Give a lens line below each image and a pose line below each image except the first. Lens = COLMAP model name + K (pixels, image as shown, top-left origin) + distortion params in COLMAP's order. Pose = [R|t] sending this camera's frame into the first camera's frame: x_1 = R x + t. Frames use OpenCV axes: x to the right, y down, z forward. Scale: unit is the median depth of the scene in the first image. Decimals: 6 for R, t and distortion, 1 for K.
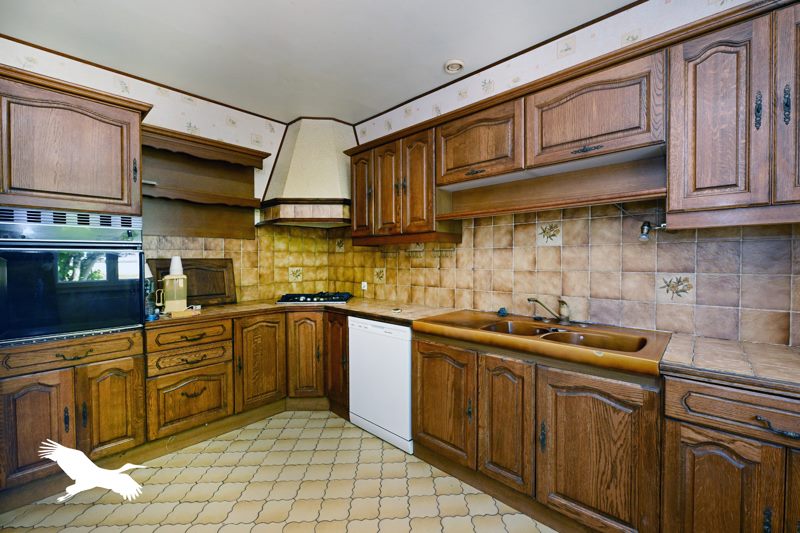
lens RADIAL K [[324.7, 0, 394.8], [0, 324.7, 266.8], [0, 0, 1]] dist [-0.000577, -0.000142]
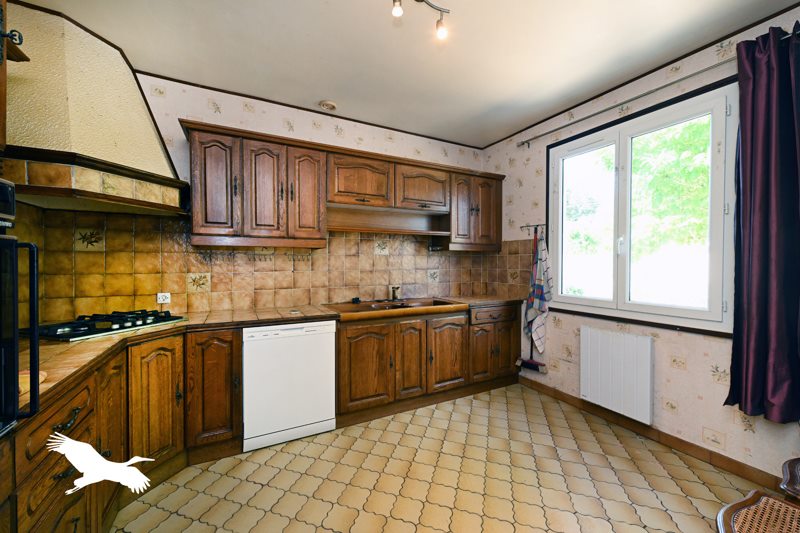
lens RADIAL K [[321.1, 0, 400.0], [0, 321.1, 266.5], [0, 0, 1]] dist [0.015535, -0.000020]
pose [[0.333657, -0.007893, 0.942662, -0.894149], [0.020406, 0.999791, 0.001149, -0.005465], [-0.942474, 0.018853, 0.333748, 0.352248]]
